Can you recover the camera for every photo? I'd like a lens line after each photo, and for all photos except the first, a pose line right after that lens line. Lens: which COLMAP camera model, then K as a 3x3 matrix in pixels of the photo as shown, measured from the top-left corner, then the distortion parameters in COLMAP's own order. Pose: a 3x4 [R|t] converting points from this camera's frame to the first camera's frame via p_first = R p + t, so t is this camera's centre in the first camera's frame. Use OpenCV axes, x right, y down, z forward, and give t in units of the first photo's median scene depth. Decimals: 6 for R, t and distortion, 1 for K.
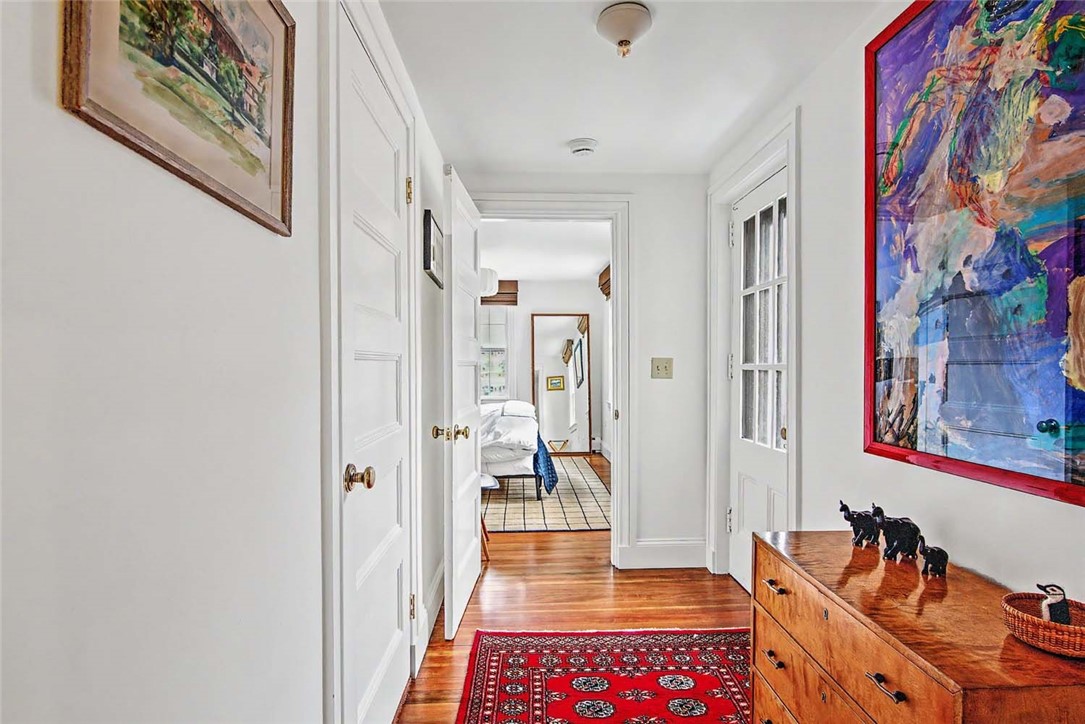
lens RADIAL K [[571.4, 0, 545.8], [0, 571.4, 369.7], [0, 0, 1]] dist [-0.000451, -0.001468]
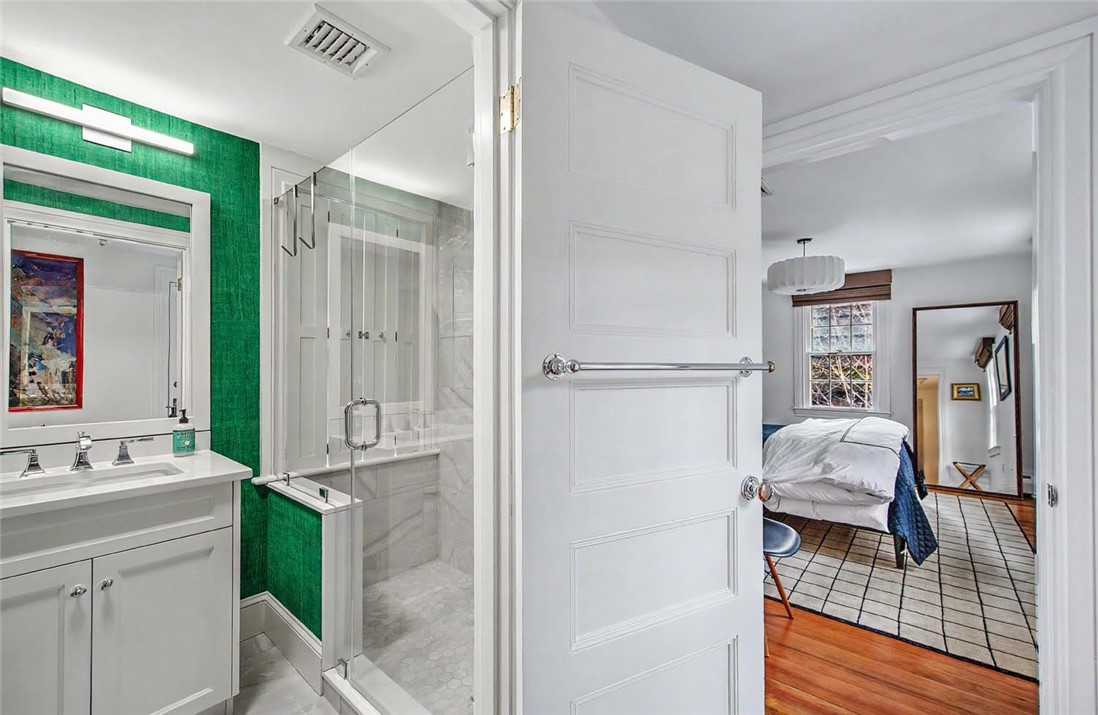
lens RADIAL K [[446.0, 0, 552.0], [0, 446.0, 367.9], [0, 0, 1]] dist [0.007693, 0.000200]
pose [[0.731463, -0.000351, -0.681882, 0.033836], [-0.001664, 0.999996, -0.002299, -0.011392], [0.681880, 0.002816, 0.731459, 0.195477]]
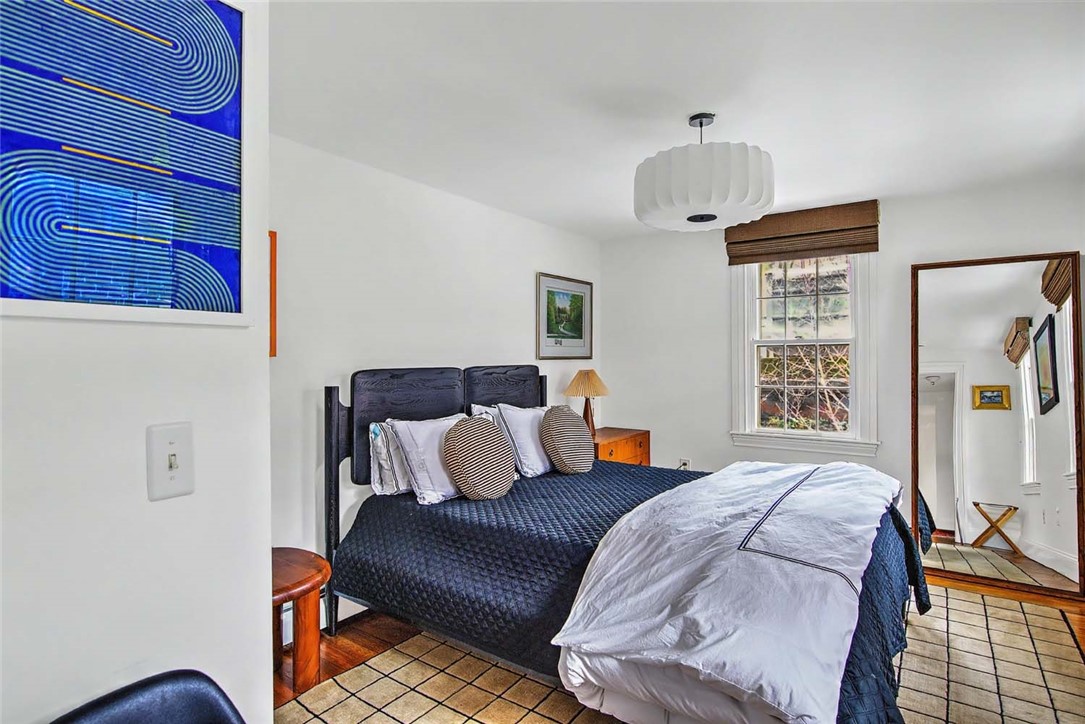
lens RADIAL K [[566.1, 0, 548.6], [0, 566.1, 360.4], [0, 0, 1]] dist [0.000398, -0.001645]
pose [[0.787120, 0.000733, -0.616799, 0.027102], [0.001470, 0.999994, 0.003065, -0.021498], [0.616798, -0.003320, 0.787115, 0.449925]]
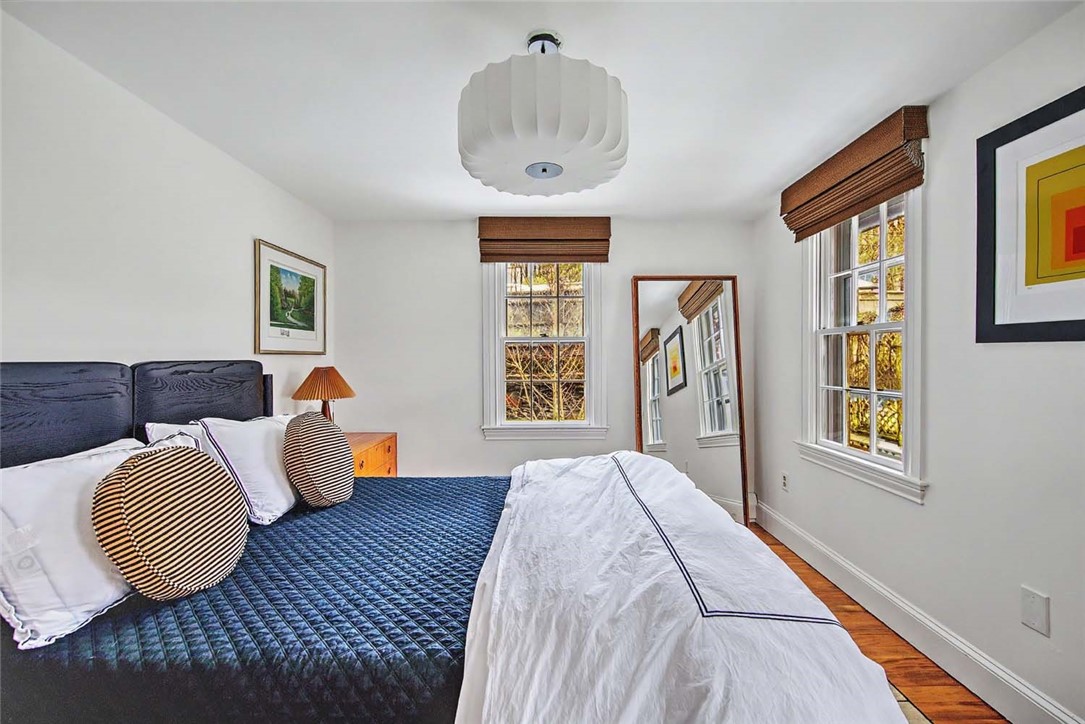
lens RADIAL K [[461.0, 0, 549.4], [0, 461.0, 359.9], [0, 0, 1]] dist [0.012903, -0.004946]
pose [[0.998675, -0.003194, -0.051367, -0.085923], [0.003134, 0.999994, -0.001233, -0.015254], [0.051371, 0.001071, 0.998679, 0.544627]]
